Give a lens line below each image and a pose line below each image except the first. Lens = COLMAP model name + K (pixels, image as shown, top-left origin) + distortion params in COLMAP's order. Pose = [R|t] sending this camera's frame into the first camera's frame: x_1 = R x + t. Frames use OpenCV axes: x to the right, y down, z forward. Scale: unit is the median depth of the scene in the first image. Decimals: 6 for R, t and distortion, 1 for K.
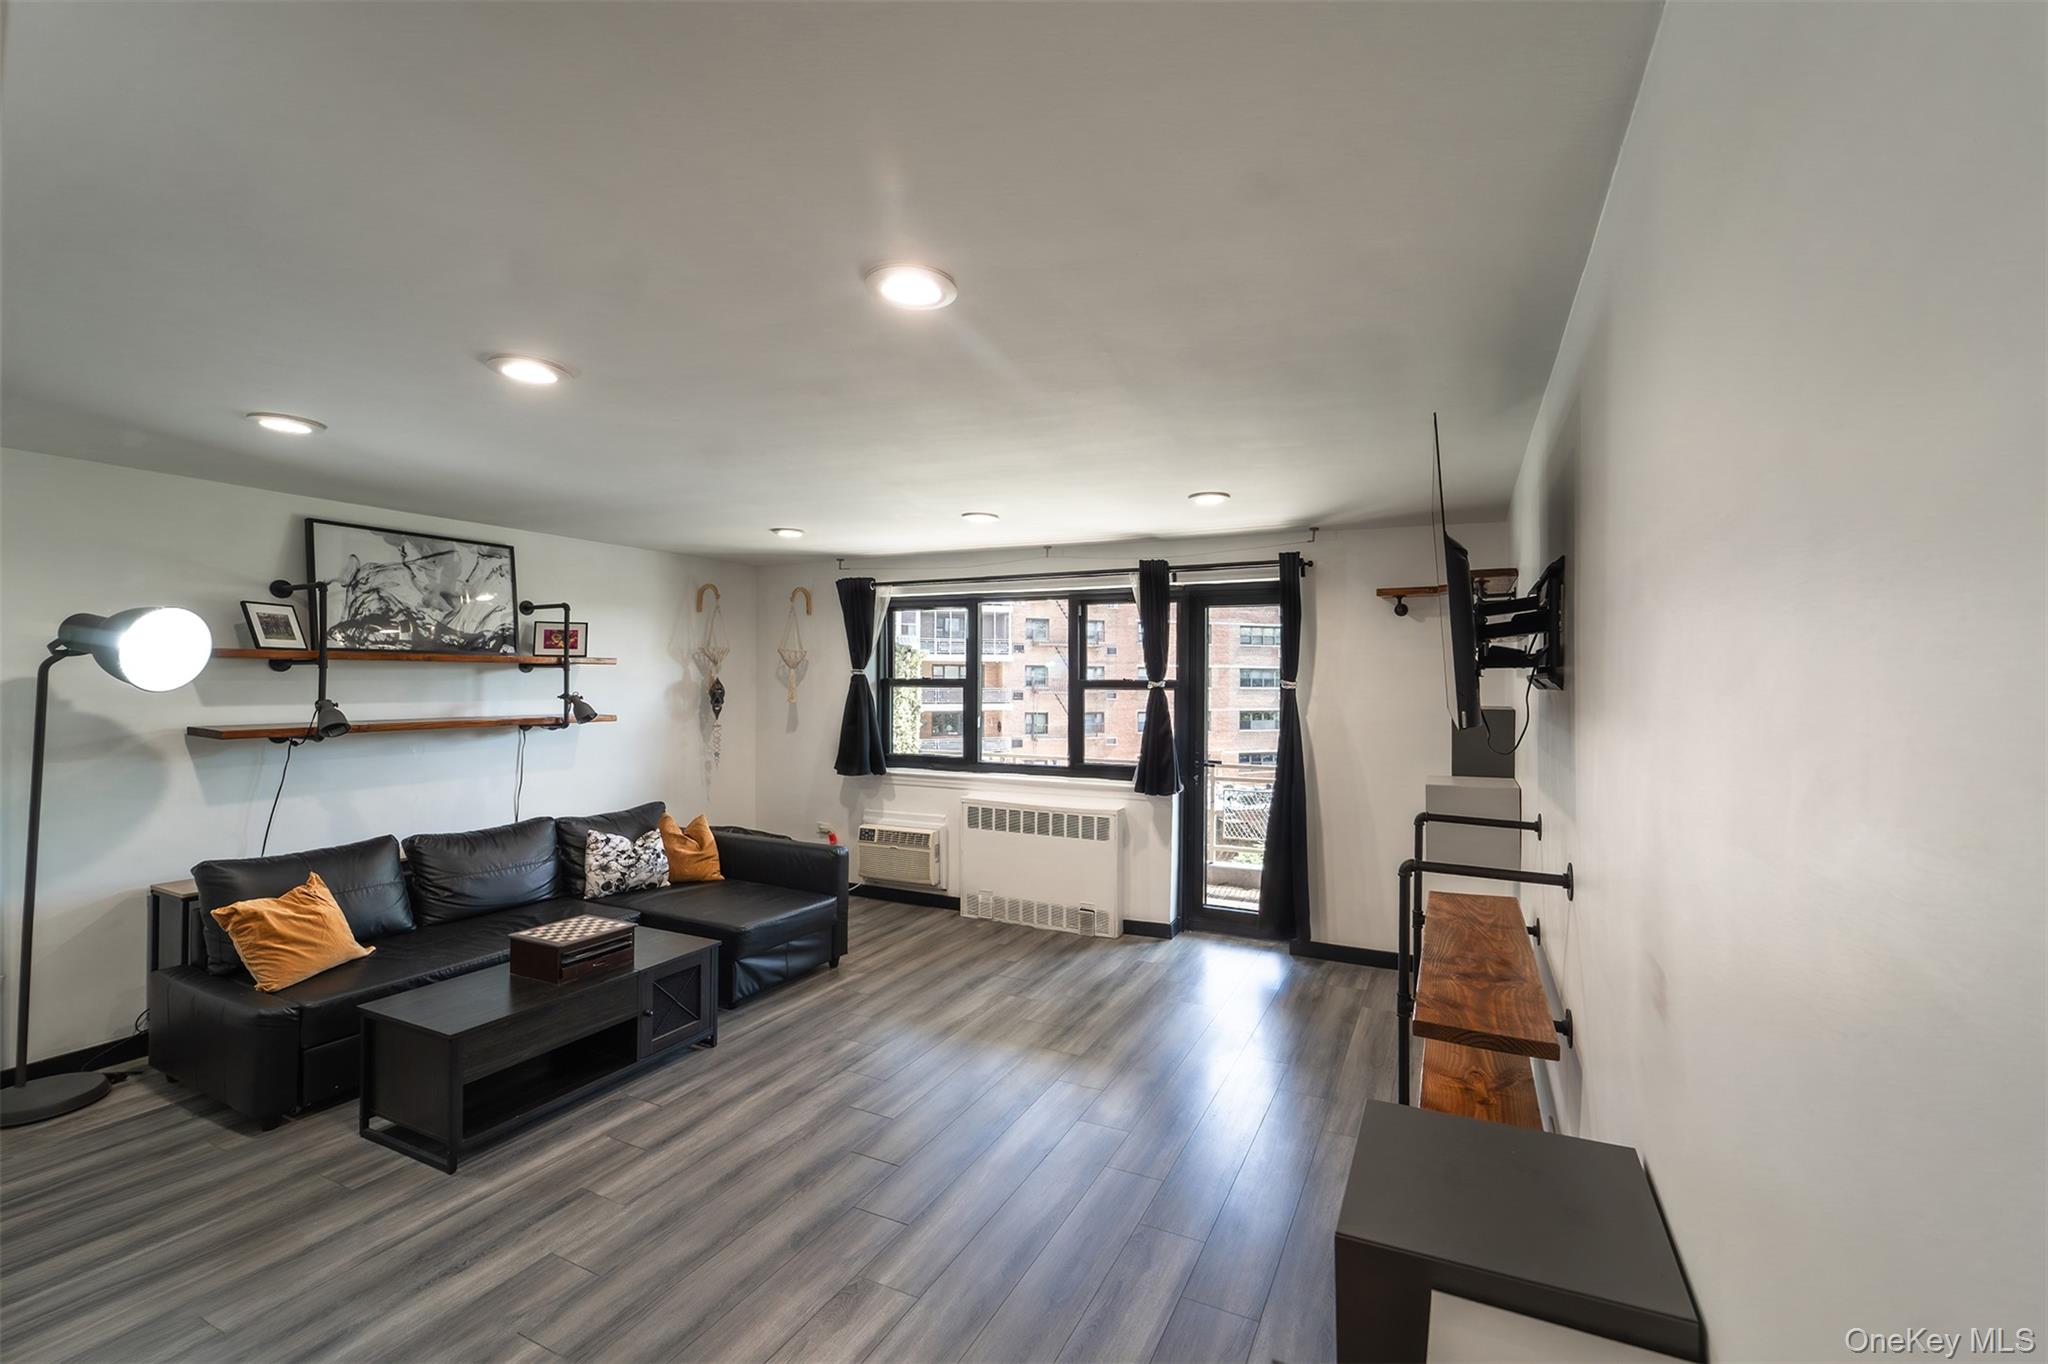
lens RADIAL K [[843.0, 0, 1077.0], [0, 843.0, 663.3], [0, 0, 1]] dist [0.004276, -0.001324]
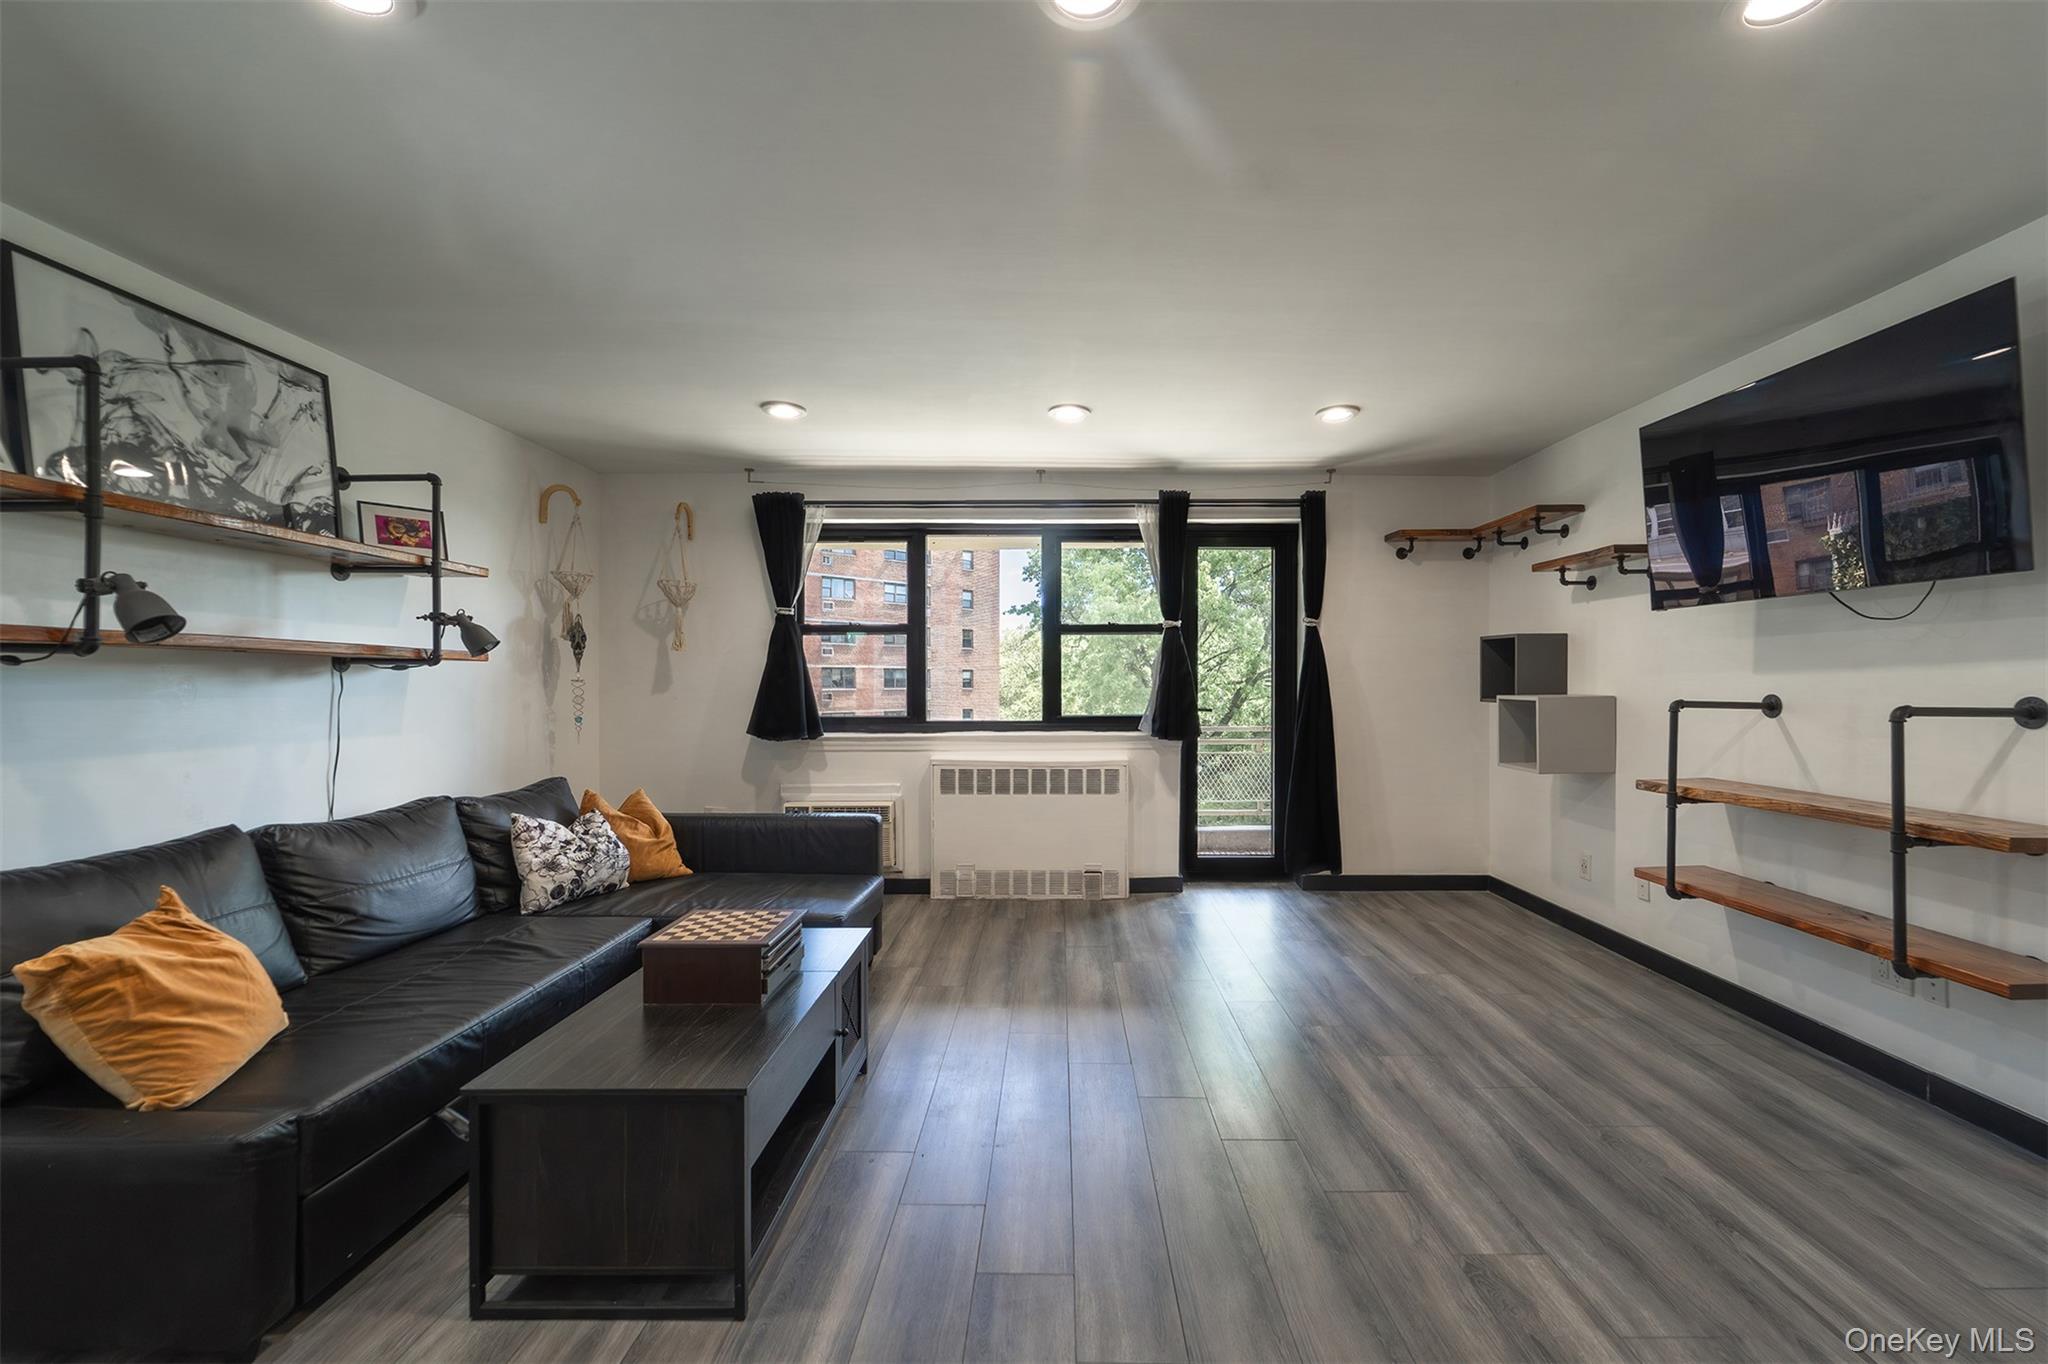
lens RADIAL K [[843.0, 0, 1054.6], [0, 843.0, 678.9], [0, 0, 1]] dist [0.004276, -0.001324]
pose [[0.909347, -0.005237, 0.416006, -0.448885], [0.000716, 0.999939, 0.011023, 0.081181], [-0.416039, -0.009726, 0.909295, 0.208345]]
